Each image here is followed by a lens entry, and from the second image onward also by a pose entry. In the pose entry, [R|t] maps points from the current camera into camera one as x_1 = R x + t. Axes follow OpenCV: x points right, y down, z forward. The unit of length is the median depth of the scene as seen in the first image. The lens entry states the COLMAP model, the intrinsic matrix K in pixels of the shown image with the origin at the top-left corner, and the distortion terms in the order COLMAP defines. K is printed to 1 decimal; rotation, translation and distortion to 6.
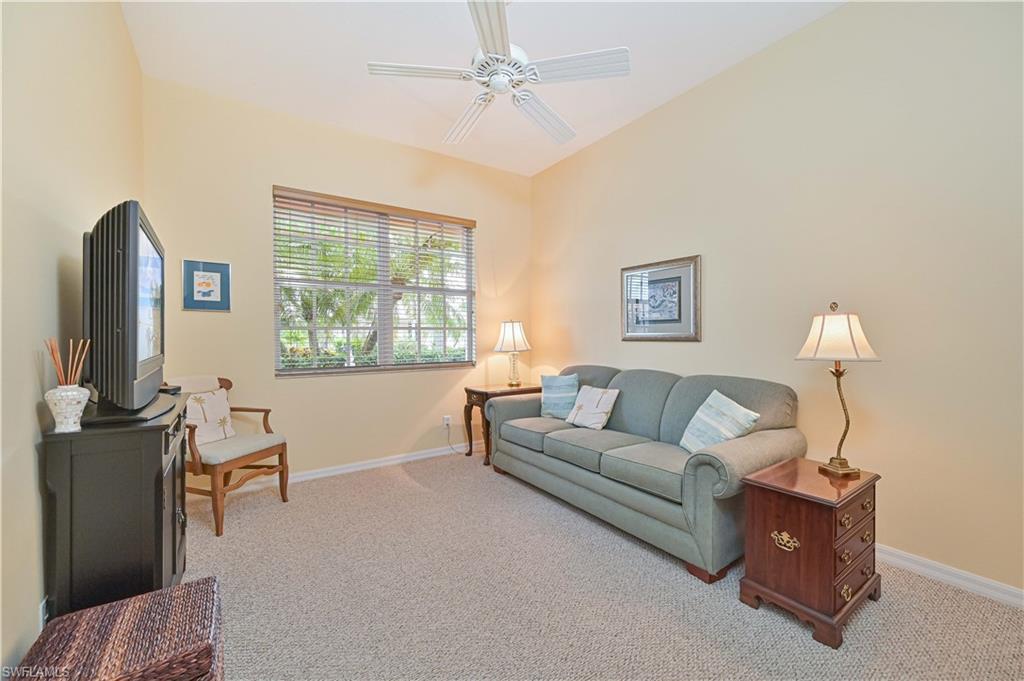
lens RADIAL K [[404.2, 0, 512.1], [0, 404.2, 338.1], [0, 0, 1]] dist [0.009194, -0.000093]
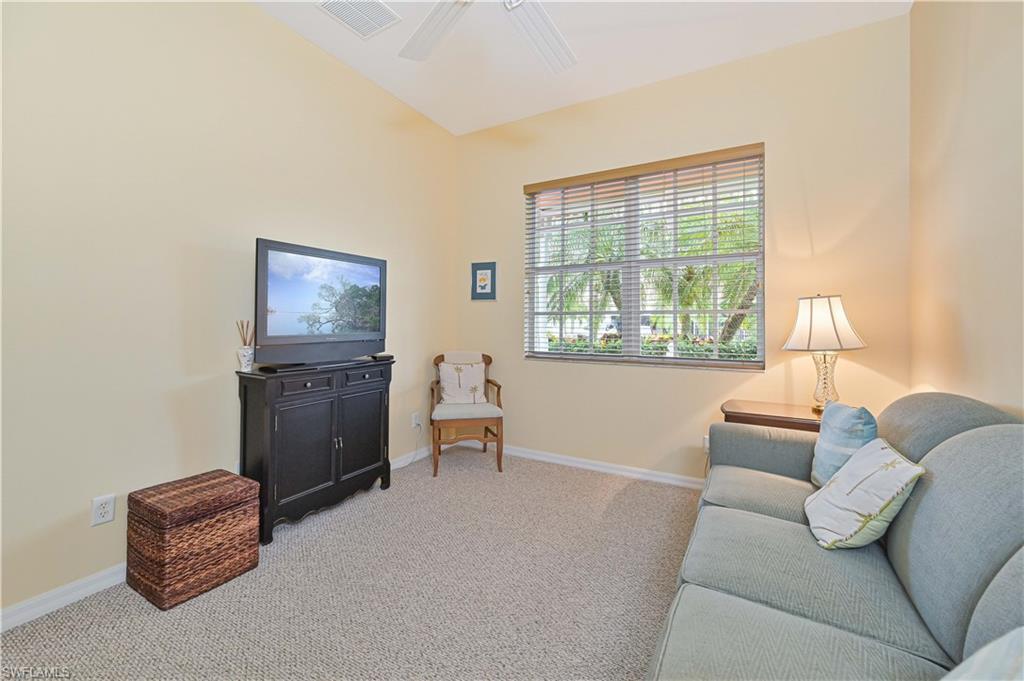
lens RADIAL K [[425.3, 0, 509.2], [0, 425.3, 314.7], [0, 0, 1]] dist [0.001271, 0.000013]
pose [[0.431998, -0.006745, -0.901849, 0.464780], [-0.007779, 0.999907, -0.011205, -0.008804], [0.901841, 0.011856, 0.431906, 0.484731]]
